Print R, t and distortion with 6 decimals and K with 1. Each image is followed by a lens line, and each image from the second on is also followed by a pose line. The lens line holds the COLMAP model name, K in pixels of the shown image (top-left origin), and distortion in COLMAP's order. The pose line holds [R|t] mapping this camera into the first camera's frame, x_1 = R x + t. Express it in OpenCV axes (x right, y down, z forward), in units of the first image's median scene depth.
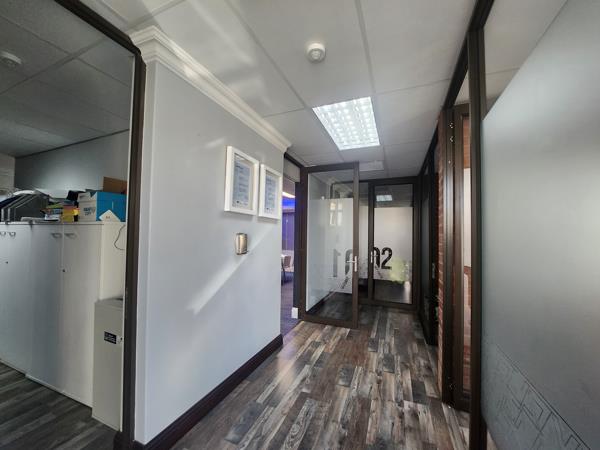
lens RADIAL K [[235.6, 0, 301.2], [0, 235.6, 227.5], [0, 0, 1]] dist [-0.016677, -0.000245]
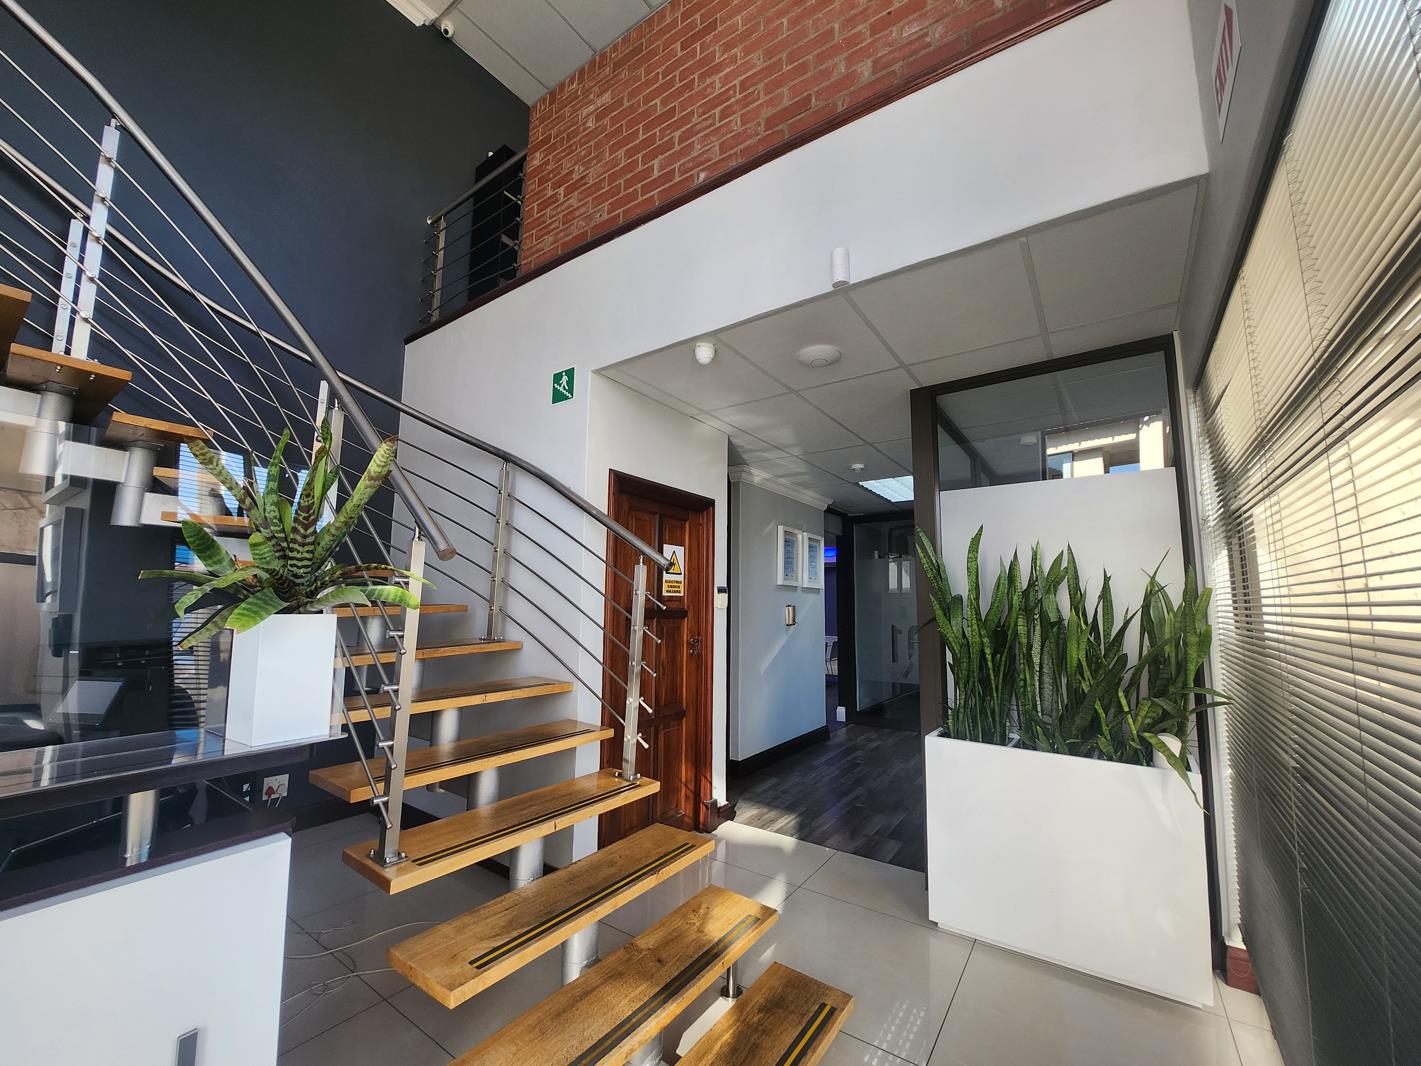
lens RADIAL K [[558.0, 0, 703.7], [0, 558.0, 540.3], [0, 0, 1]] dist [-0.016677, -0.000245]
pose [[0.972797, -0.029555, -0.229764, -0.043368], [0.011023, 0.996610, -0.081526, -0.052057], [0.231395, 0.076776, 0.969826, -1.192073]]
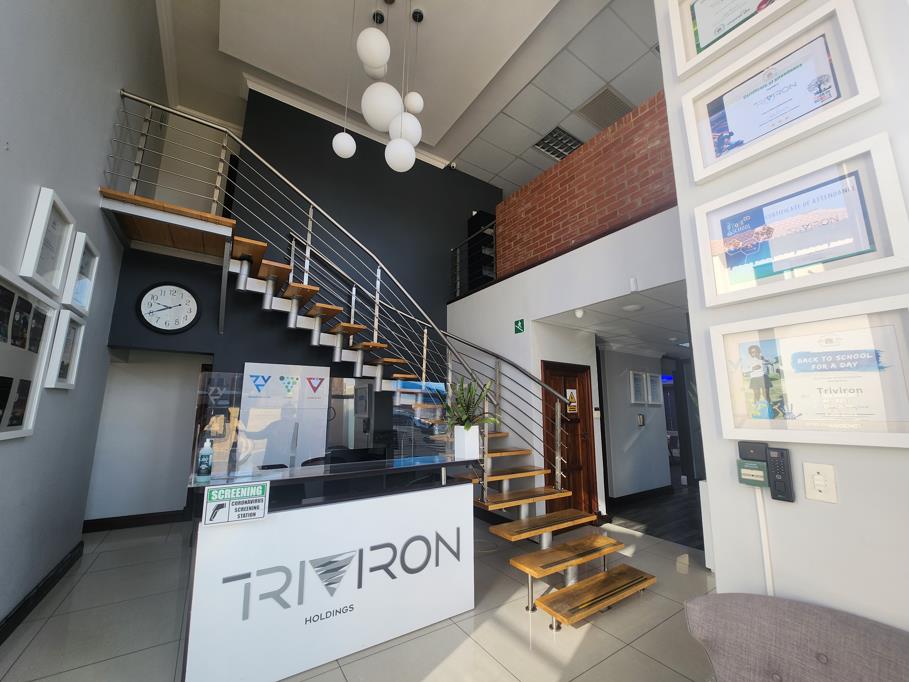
lens RADIAL K [[356.9, 0, 449.4], [0, 356.9, 344.1], [0, 0, 1]] dist [-0.016677, -0.000245]
pose [[0.815965, -0.105843, -0.568330, 0.134996], [0.024331, 0.988513, -0.149163, -0.116725], [0.577589, 0.107883, 0.809167, -1.784307]]
